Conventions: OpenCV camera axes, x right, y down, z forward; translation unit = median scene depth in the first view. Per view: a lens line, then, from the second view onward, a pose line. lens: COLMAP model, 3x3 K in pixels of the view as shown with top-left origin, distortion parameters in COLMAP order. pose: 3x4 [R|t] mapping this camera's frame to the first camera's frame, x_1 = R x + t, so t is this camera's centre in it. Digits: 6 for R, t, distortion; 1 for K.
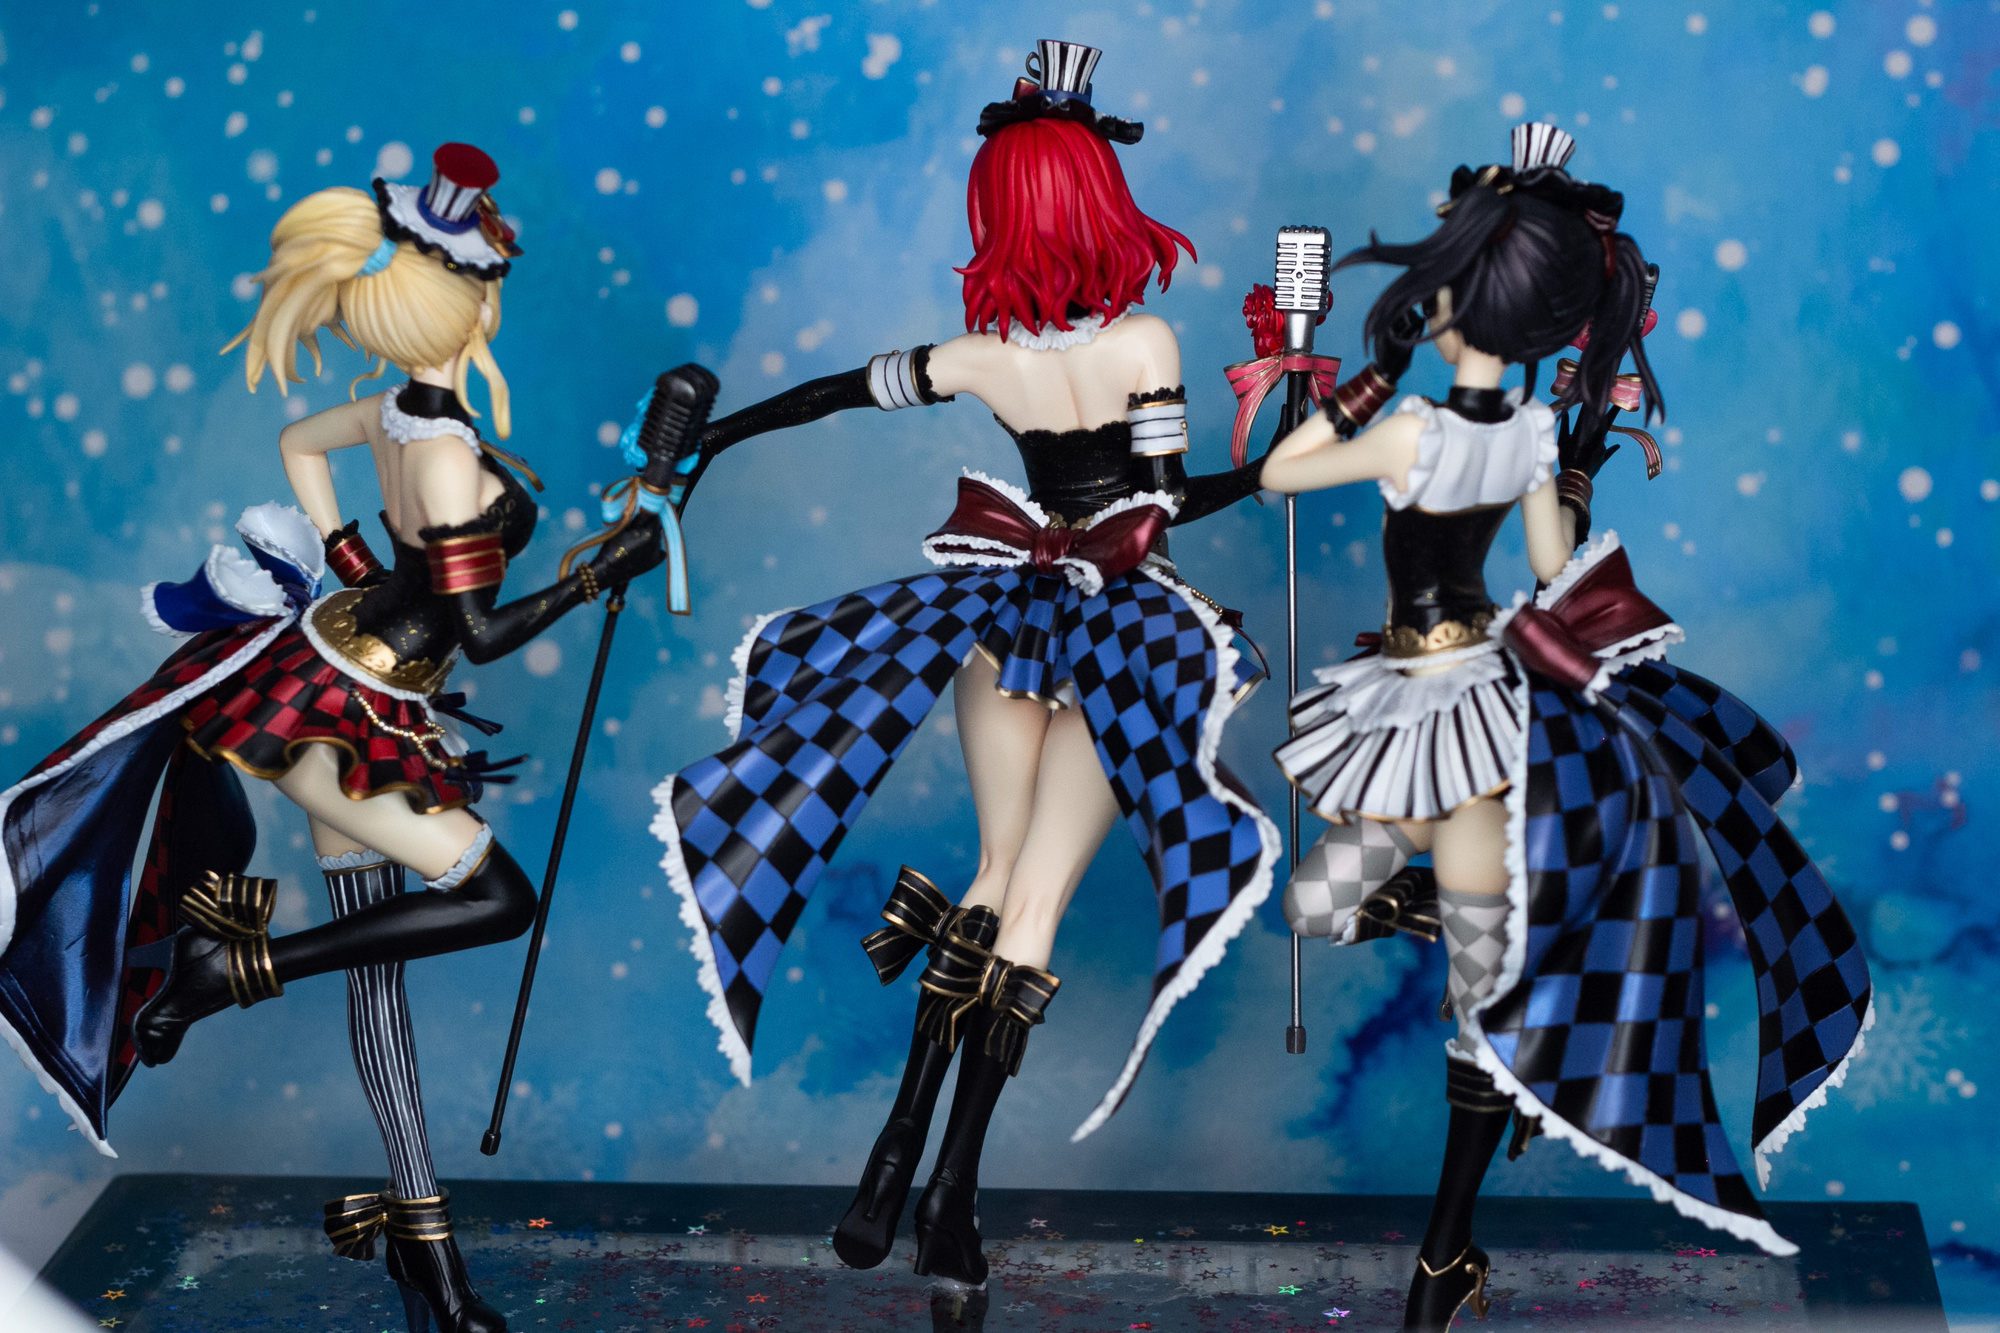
lens RADIAL K [[4979.7, 0, 1000.0], [0, 4979.7, 666.5], [0, 0, 1]] dist [-0.094475, -0.358445]
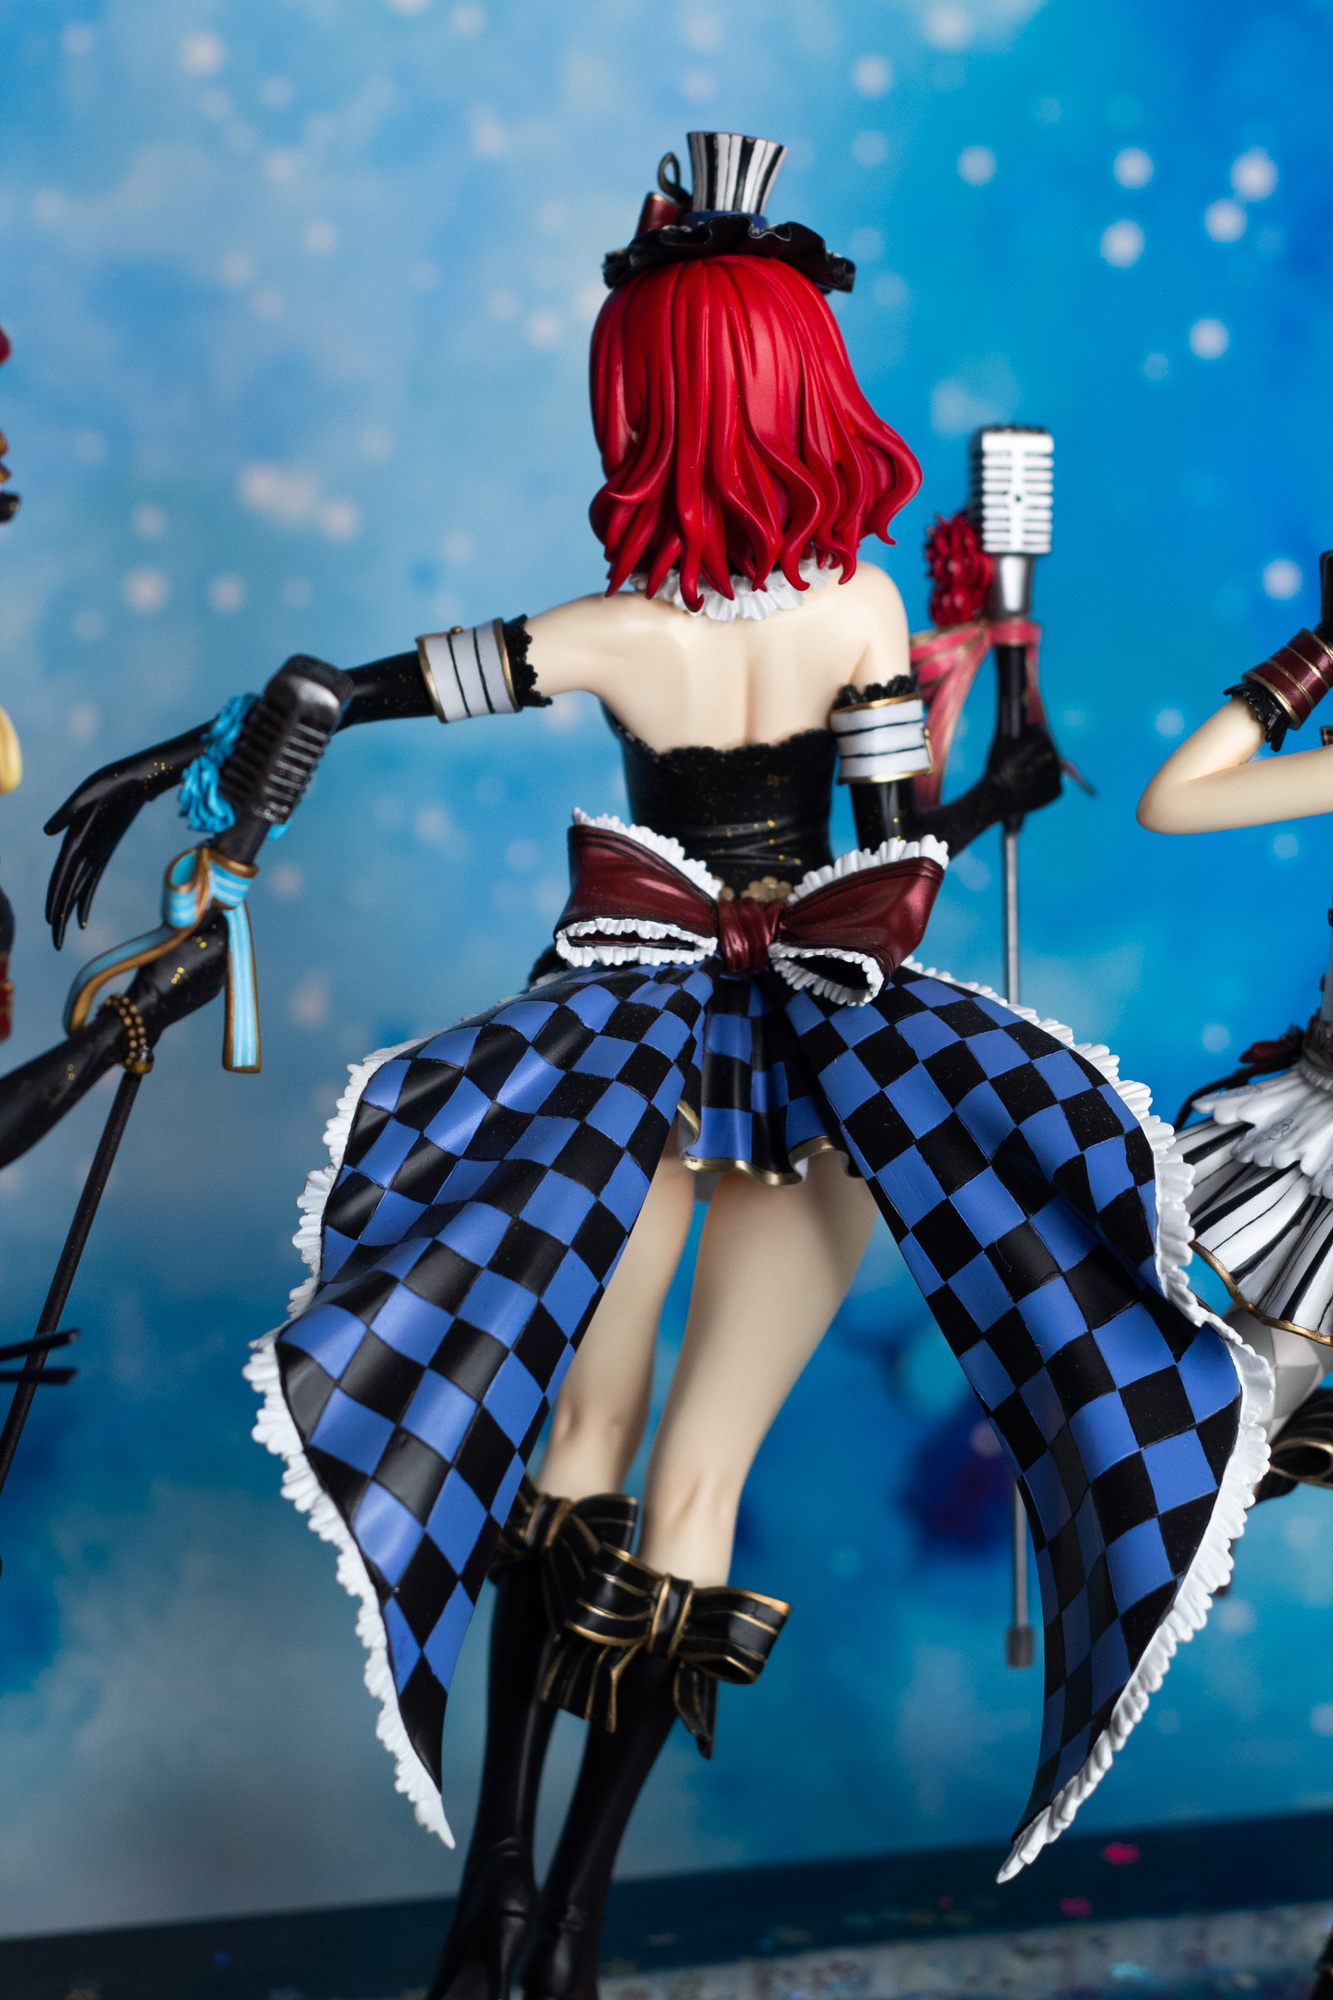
lens RADIAL K [[4979.7, 0, 664.4], [0, 4979.7, 1008.2], [0, 0, 1]] dist [-0.094475, -0.358445]
pose [[0.921922, -0.051744, 0.383904, -0.249490], [0.045647, 0.998645, 0.024983, -0.031046], [-0.384676, -0.005509, 0.923035, 0.424712]]
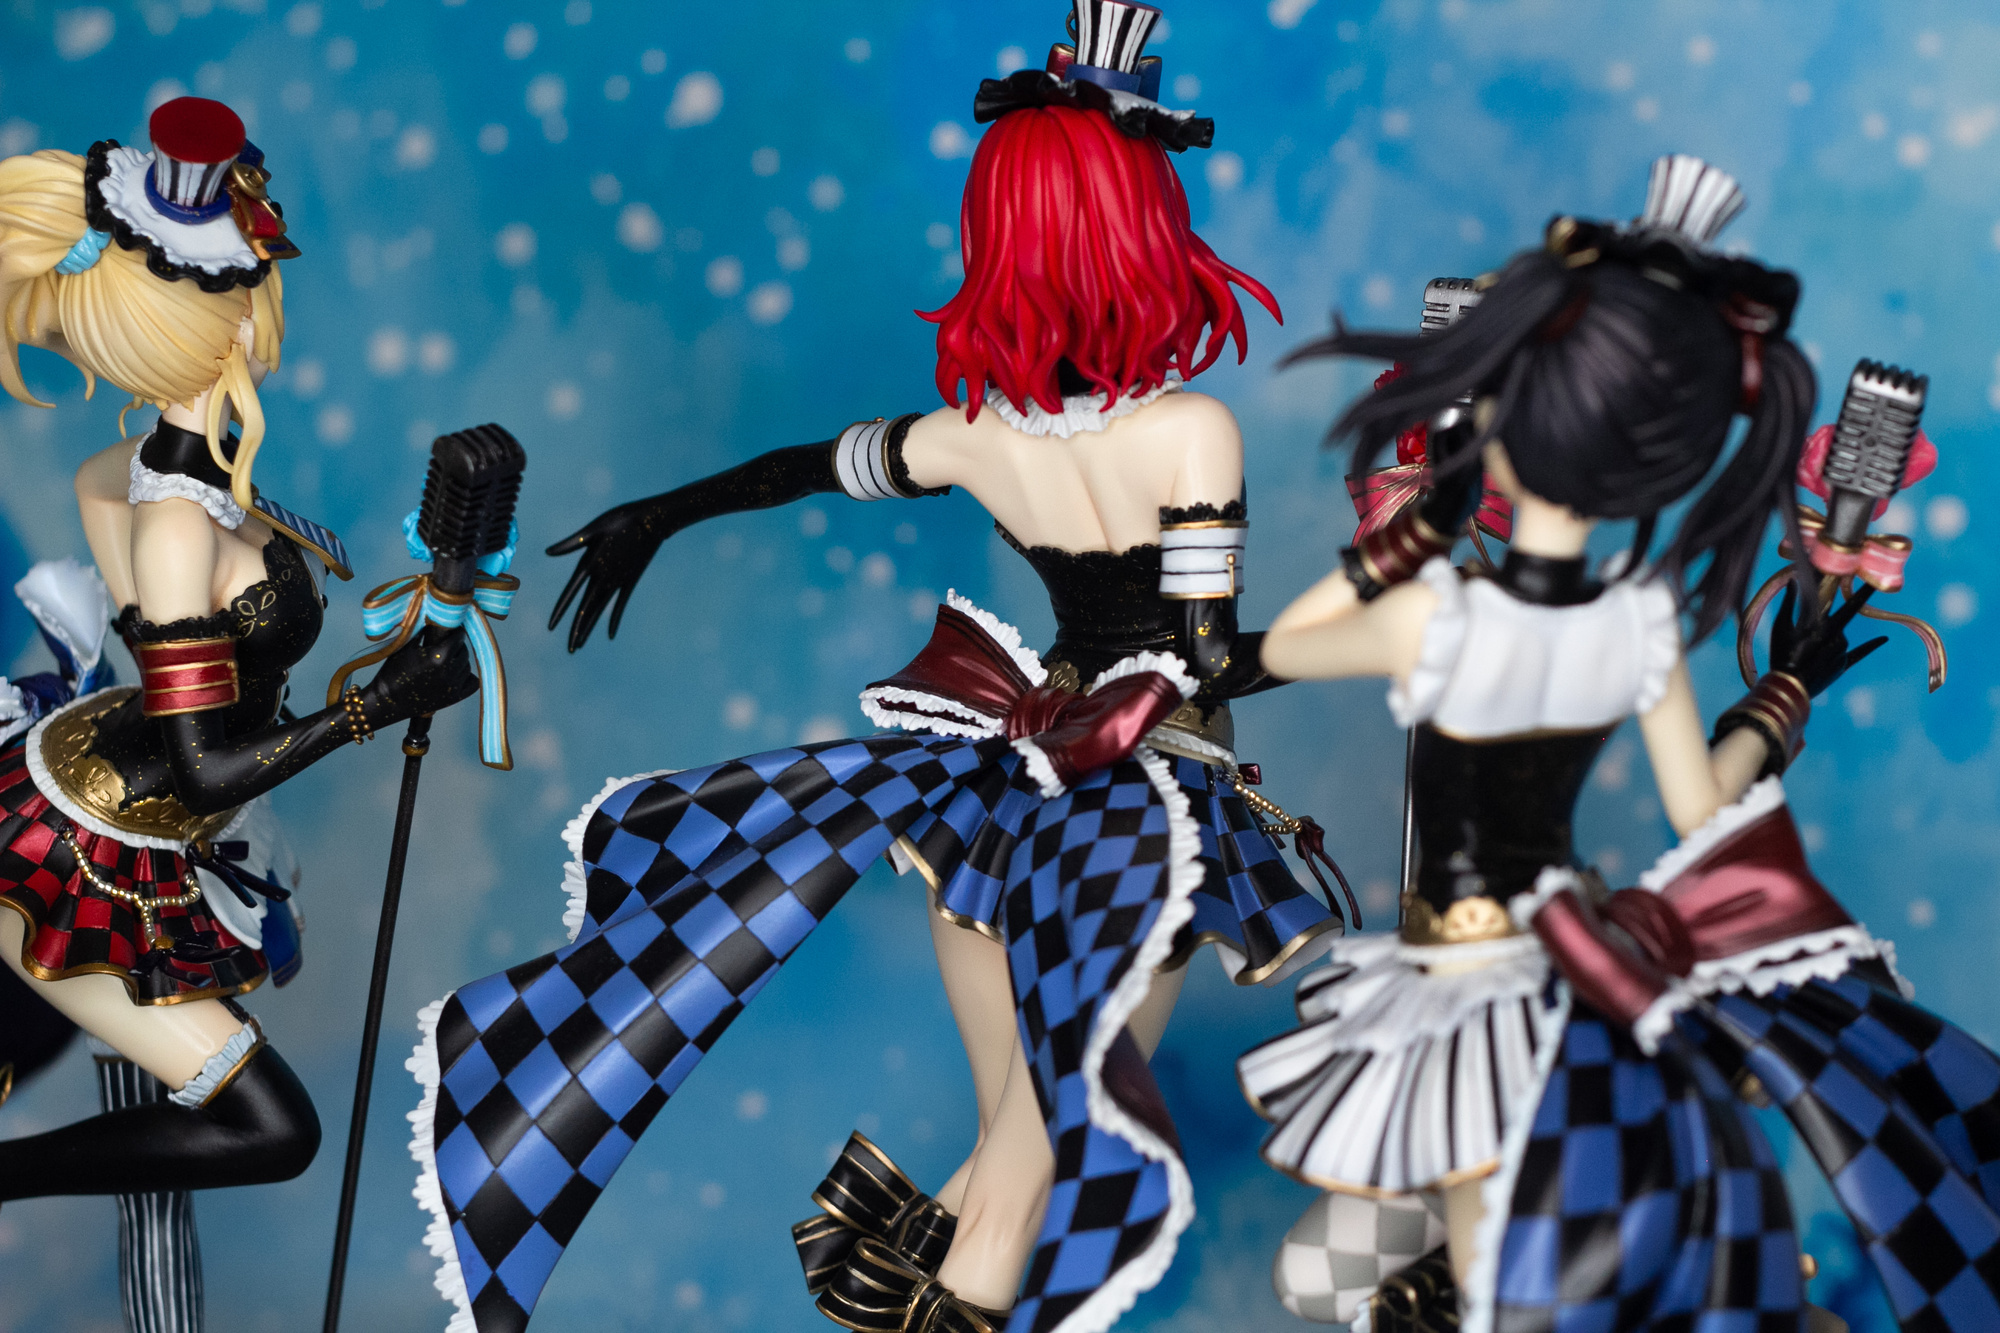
lens RADIAL K [[4979.7, 0, 1000.0], [0, 4979.7, 666.5], [0, 0, 1]] dist [-0.094475, -0.358445]
pose [[0.953194, 0.087929, -0.289291, 0.212433], [-0.081863, 0.996096, 0.033025, -0.054941], [0.291066, -0.007797, 0.956671, 0.334863]]
